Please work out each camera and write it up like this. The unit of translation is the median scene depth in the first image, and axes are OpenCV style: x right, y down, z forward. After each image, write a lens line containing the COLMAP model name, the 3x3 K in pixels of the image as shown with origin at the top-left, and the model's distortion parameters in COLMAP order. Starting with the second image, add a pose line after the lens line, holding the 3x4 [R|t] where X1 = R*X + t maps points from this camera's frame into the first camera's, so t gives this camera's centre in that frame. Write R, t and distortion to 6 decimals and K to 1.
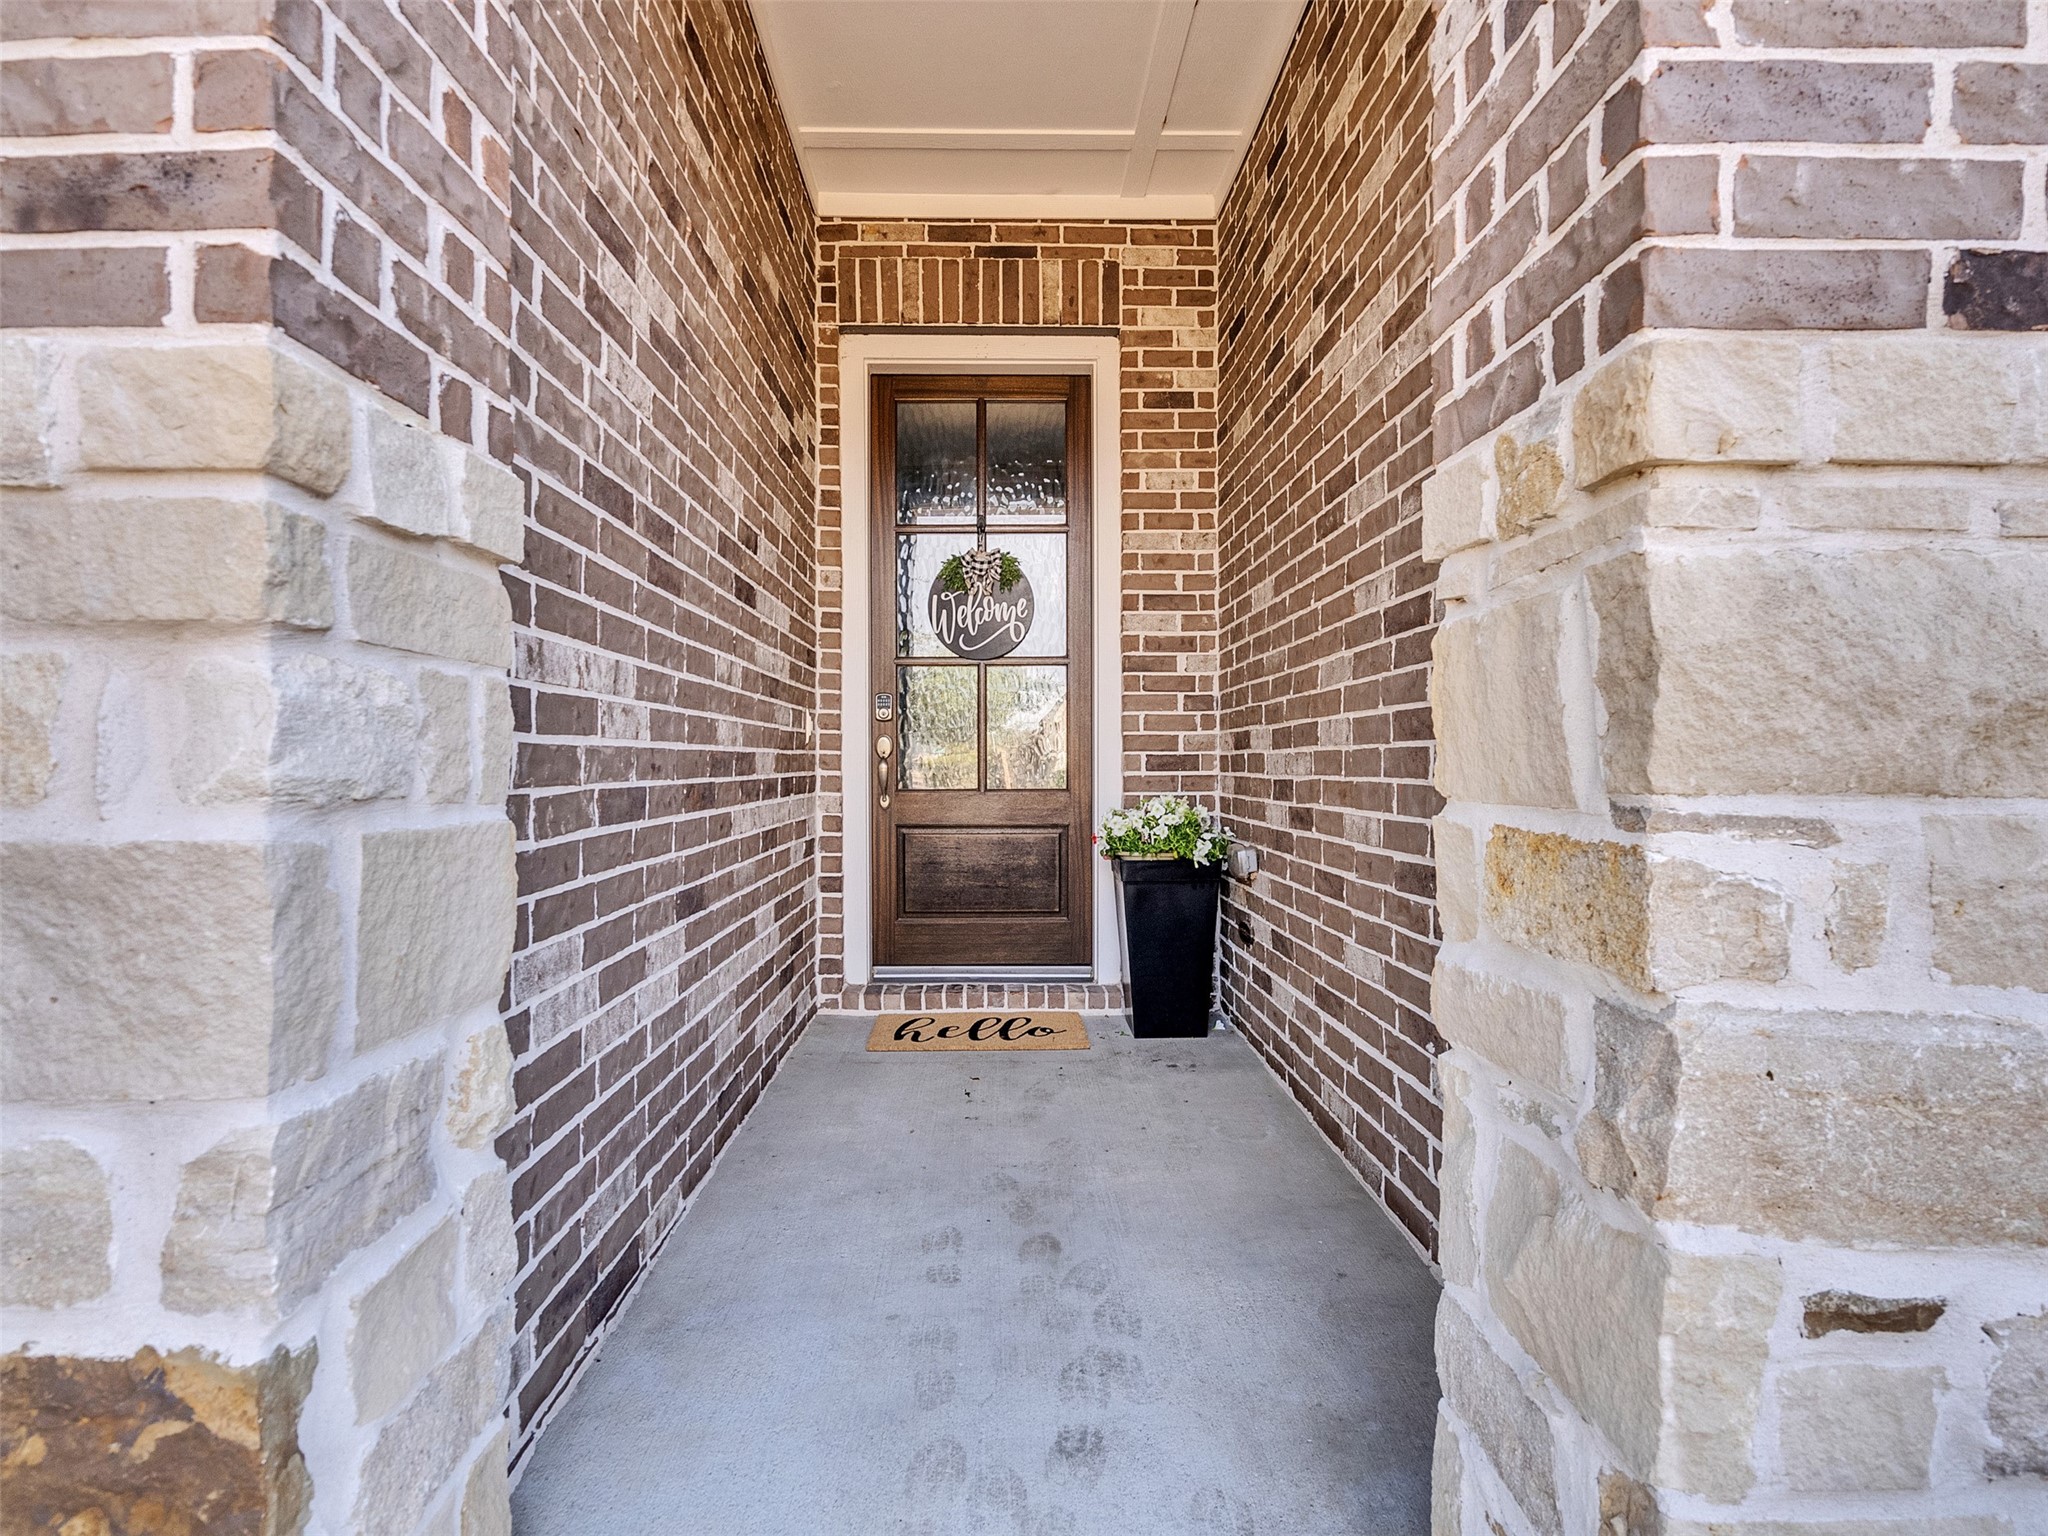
lens RADIAL K [[1048.1, 0, 1004.1], [0, 1048.1, 767.1], [0, 0, 1]] dist [-0.012362, 0.008956]
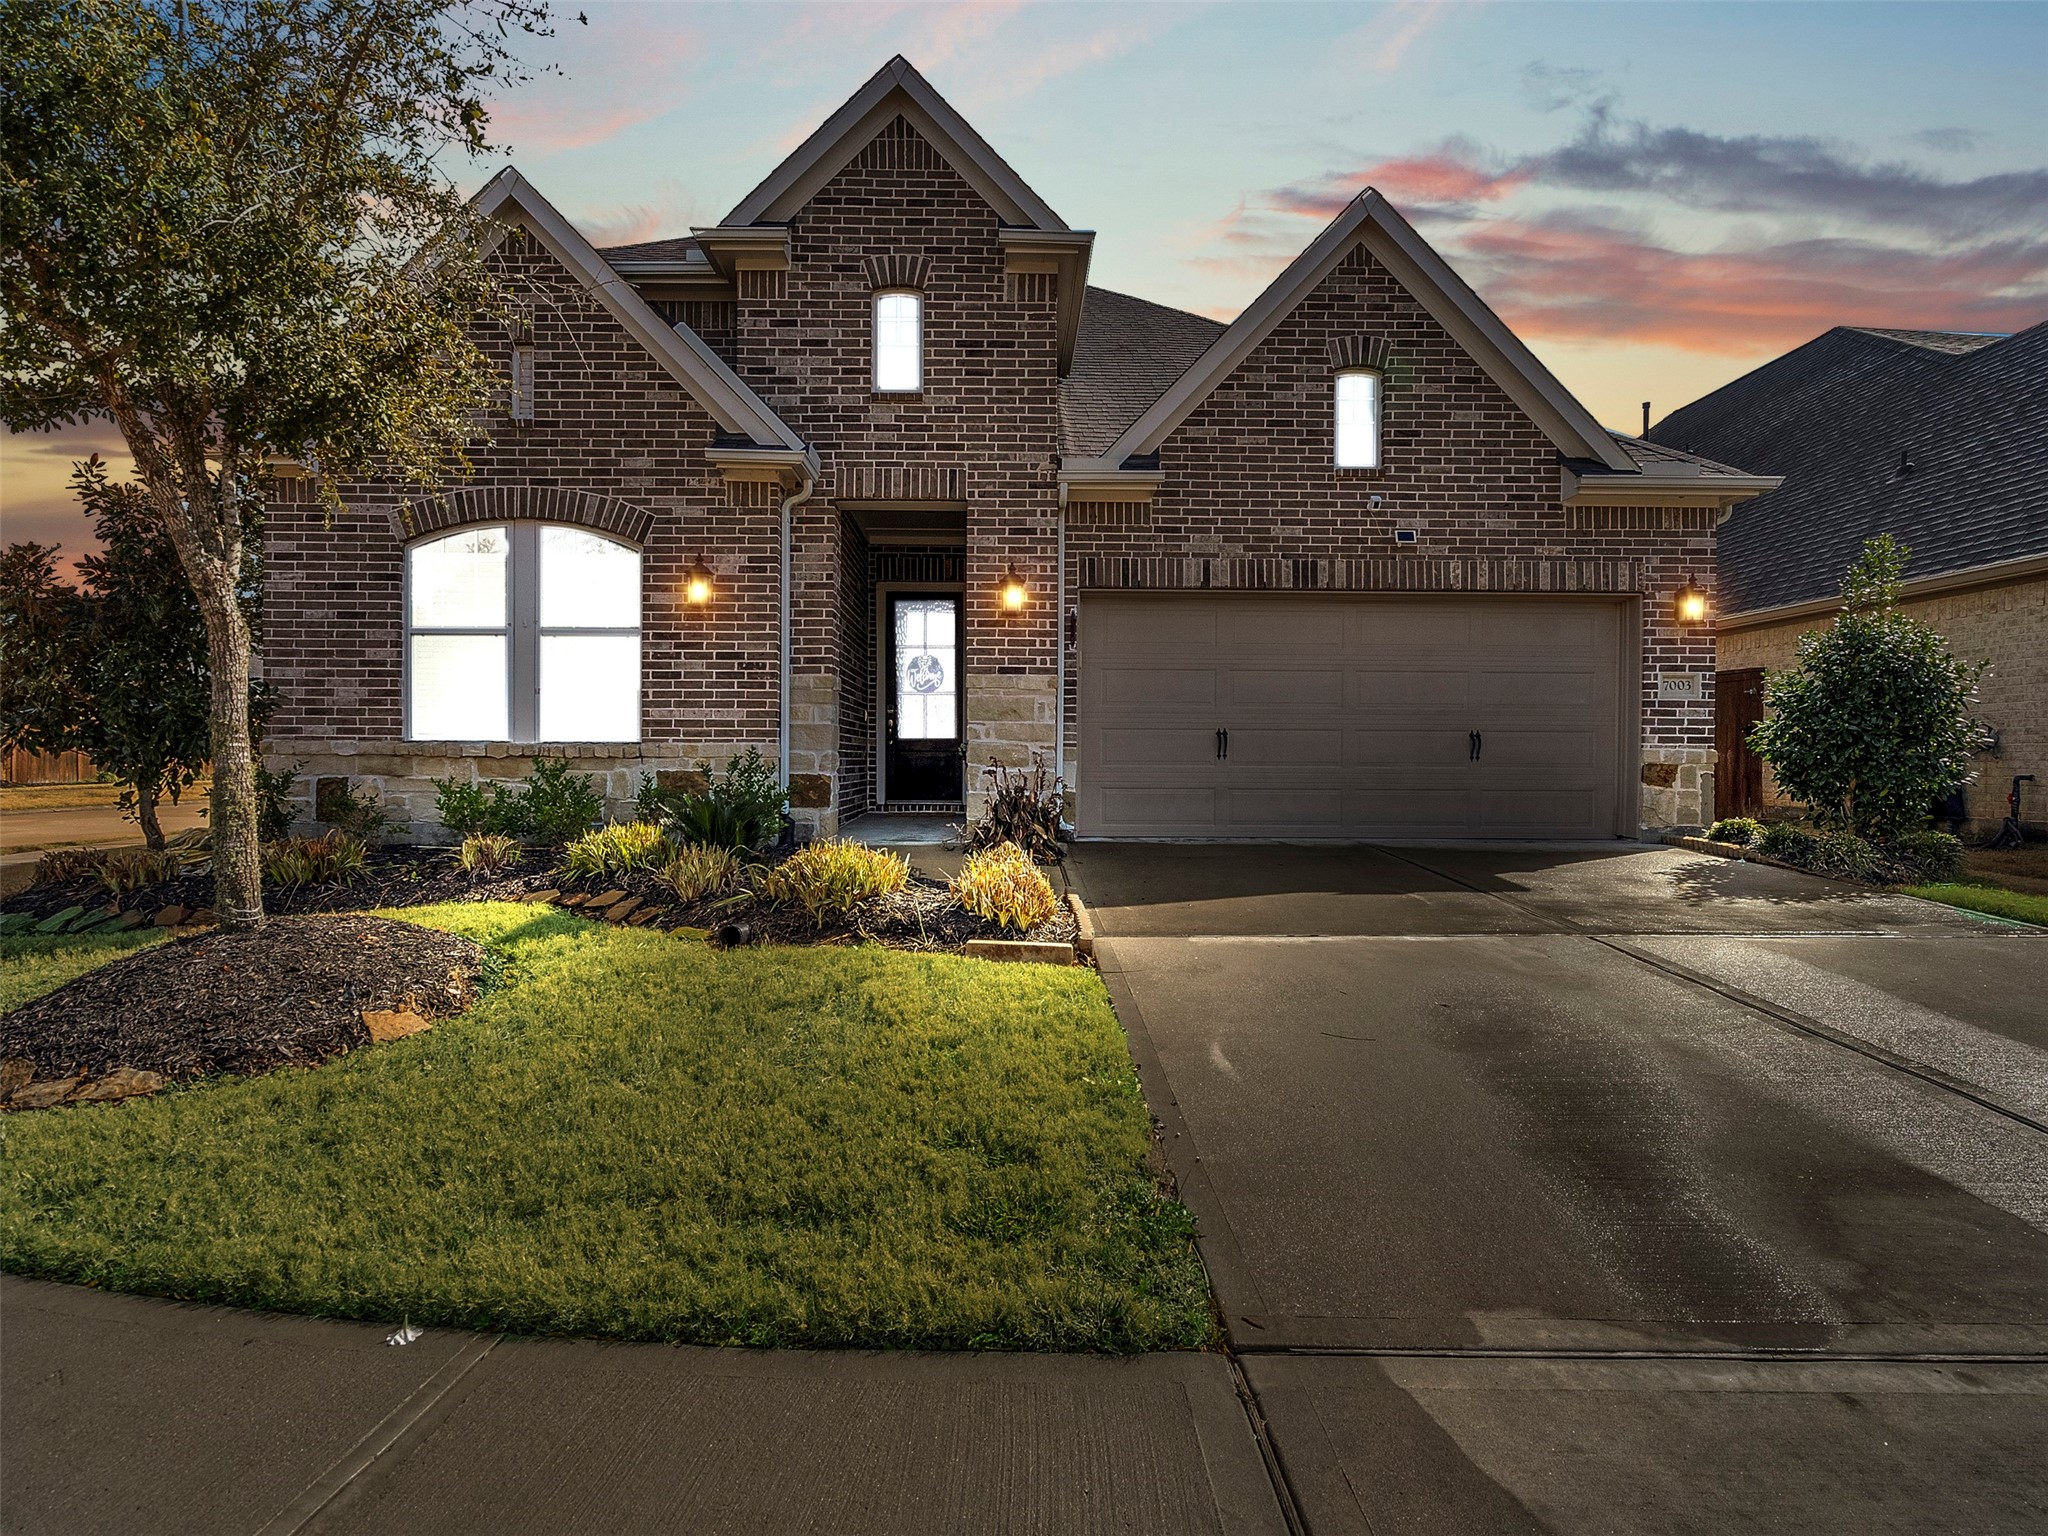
lens RADIAL K [[1048.1, 0, 1004.1], [0, 1048.1, 767.1], [0, 0, 1]] dist [-0.012362, 0.008956]
pose [[0.999971, 0.006103, -0.004601, 0.222032], [-0.006095, 0.999980, 0.001899, 0.098693], [0.004612, -0.001871, 0.999988, -1.972650]]
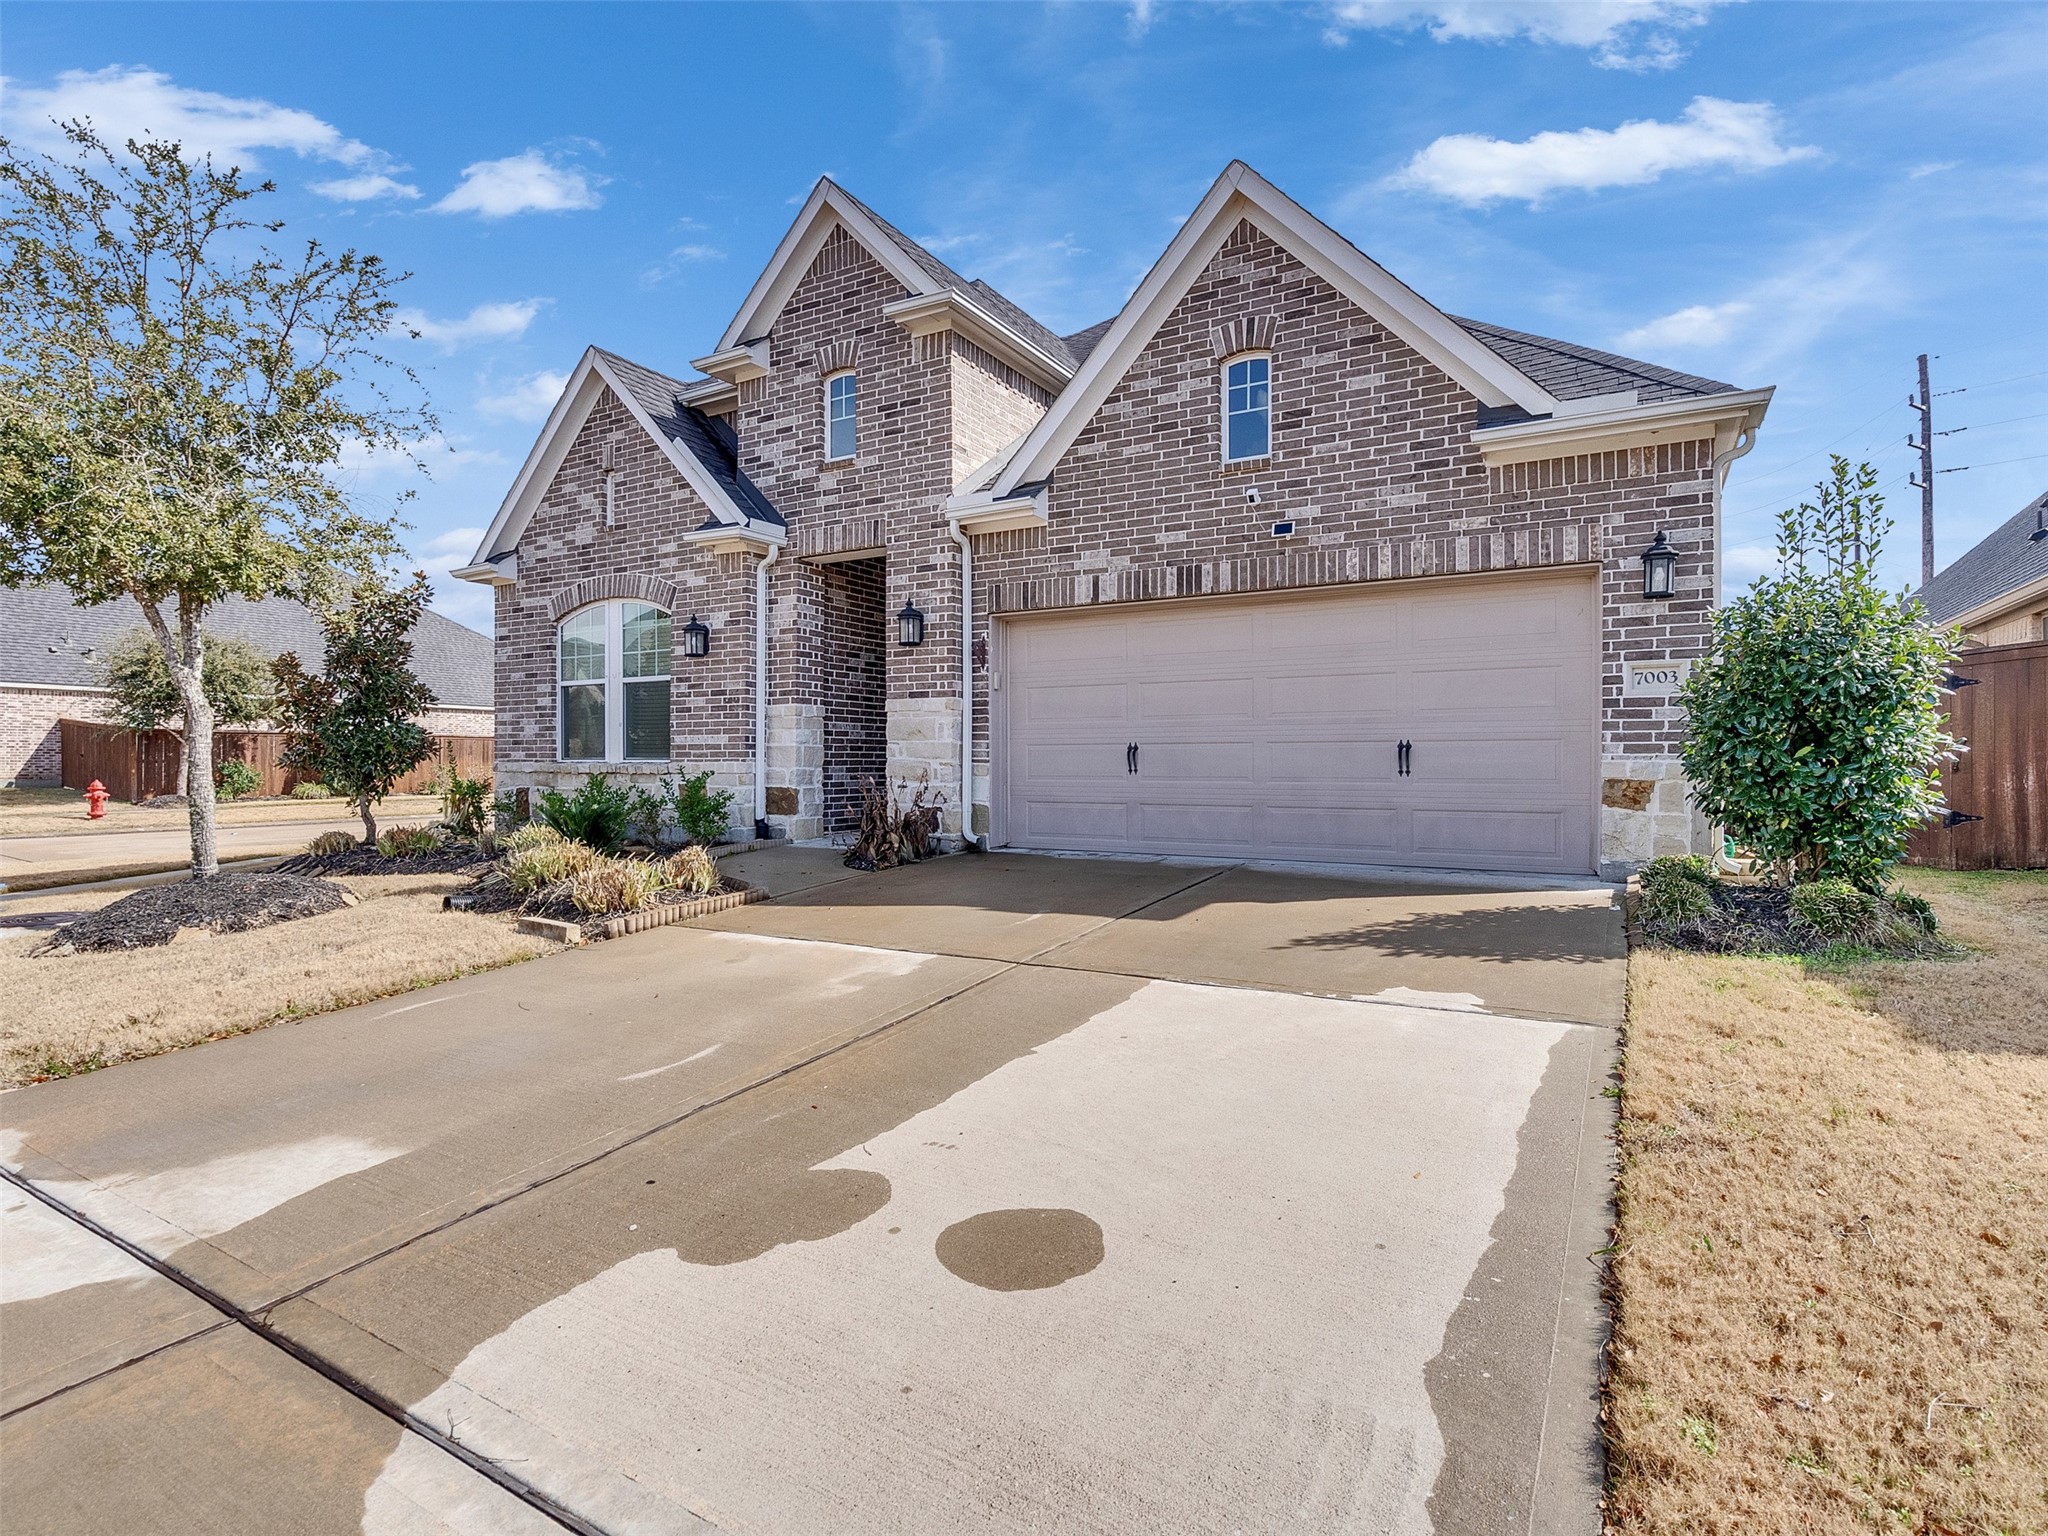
lens RADIAL K [[1048.1, 0, 1004.1], [0, 1048.1, 767.1], [0, 0, 1]] dist [-0.012362, 0.008956]
pose [[0.851439, 0.002001, -0.524450, 1.669353], [-0.003129, 0.999994, -0.001264, 0.071129], [0.524444, 0.002717, 0.851440, -1.744802]]
